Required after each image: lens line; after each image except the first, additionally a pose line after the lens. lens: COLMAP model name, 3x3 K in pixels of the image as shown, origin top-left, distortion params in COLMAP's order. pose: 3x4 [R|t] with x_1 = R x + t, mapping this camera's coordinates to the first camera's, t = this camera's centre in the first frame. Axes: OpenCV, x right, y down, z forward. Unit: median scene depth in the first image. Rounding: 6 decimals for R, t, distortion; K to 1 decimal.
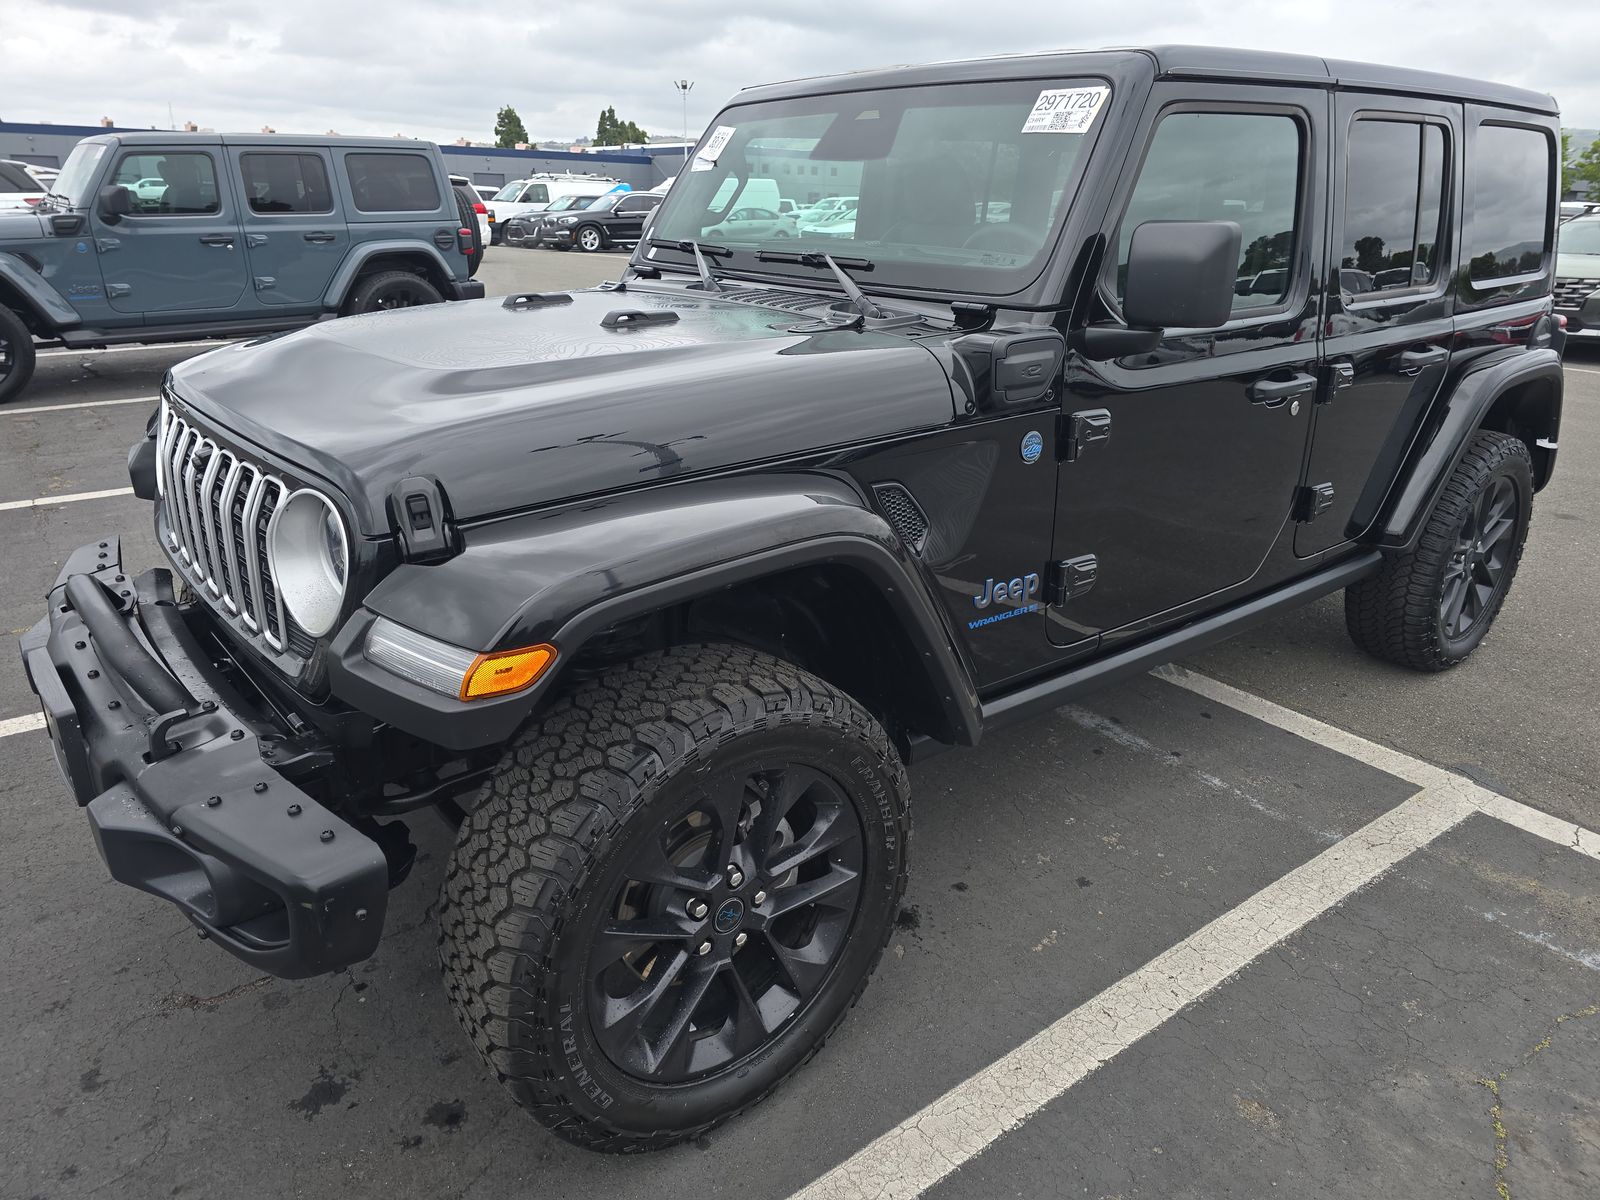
lens RADIAL K [[1151.6, 0, 802.6], [0, 1151.6, 598.9], [0, 0, 1]] dist [0.026592, -0.000119]
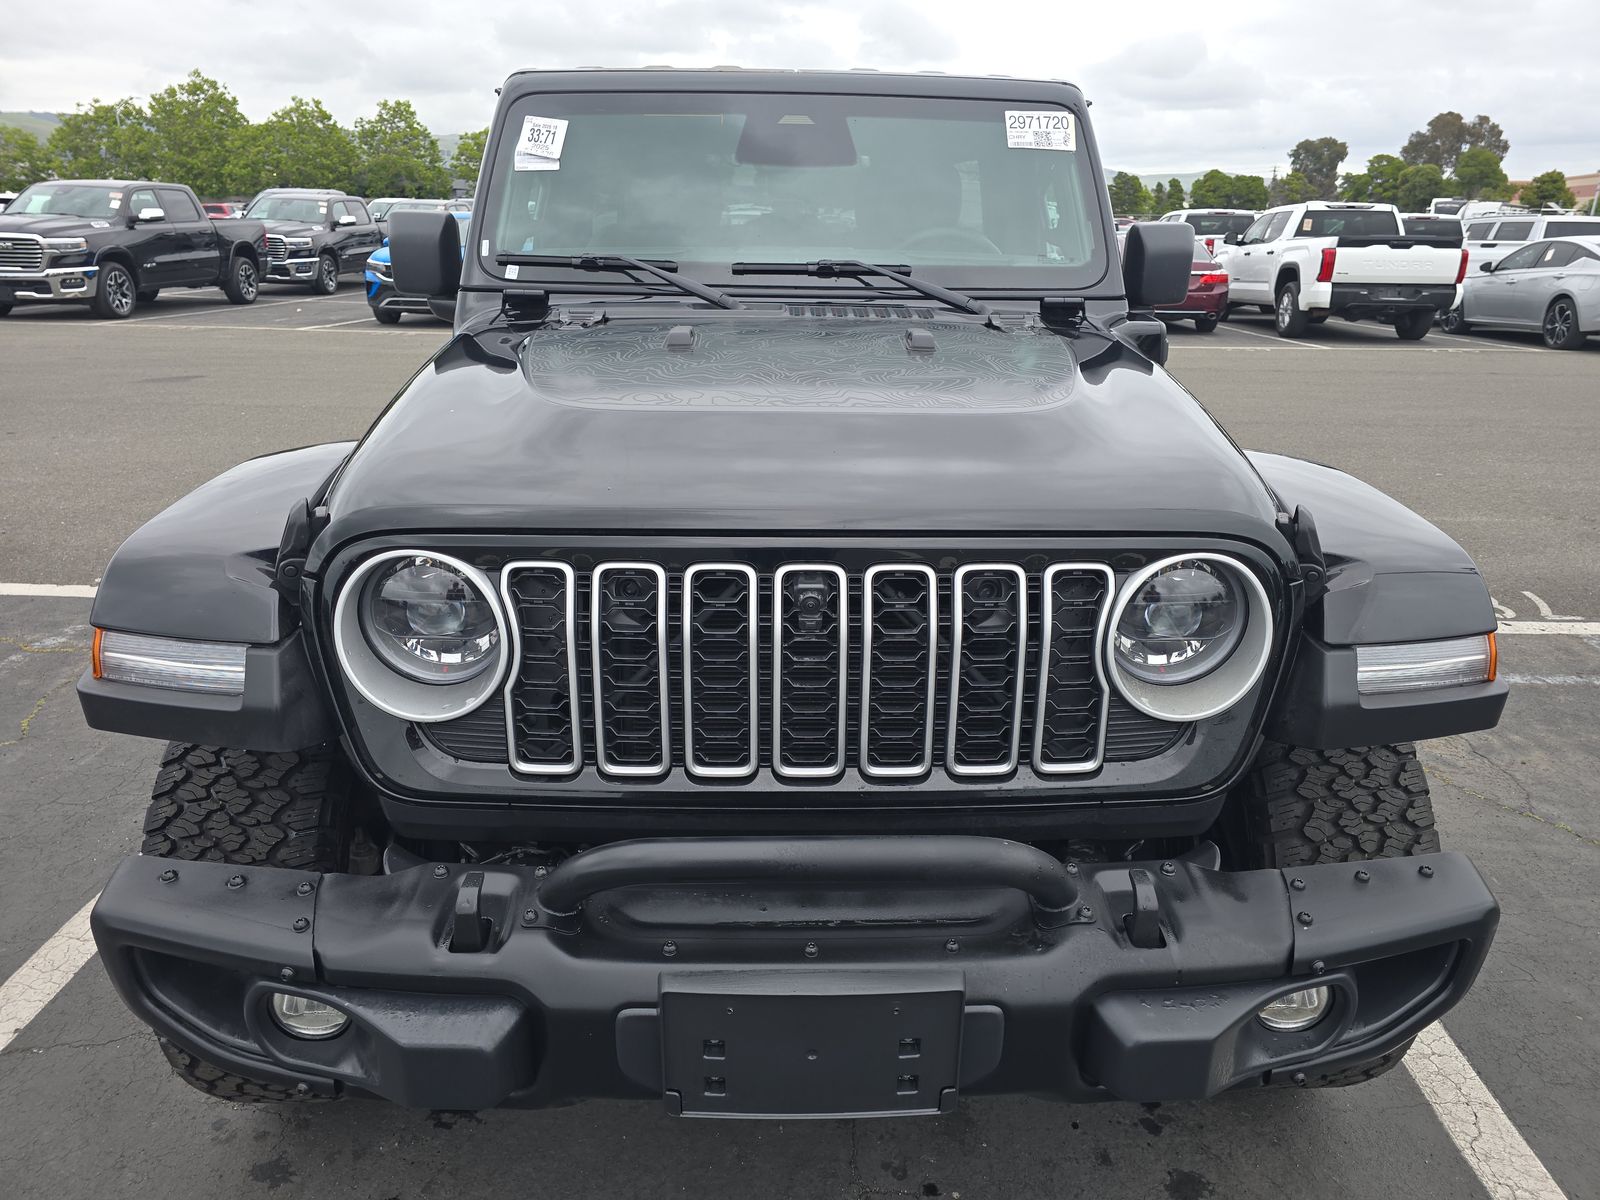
lens RADIAL K [[1151.6, 0, 802.1], [0, 1151.6, 596.2], [0, 0, 1]] dist [0.026592, -0.000119]
pose [[0.599633, -0.263317, 0.755714, -0.683918], [0.259623, 0.957251, 0.127538, -0.135515], [-0.756992, 0.119725, 0.642363, 0.361530]]
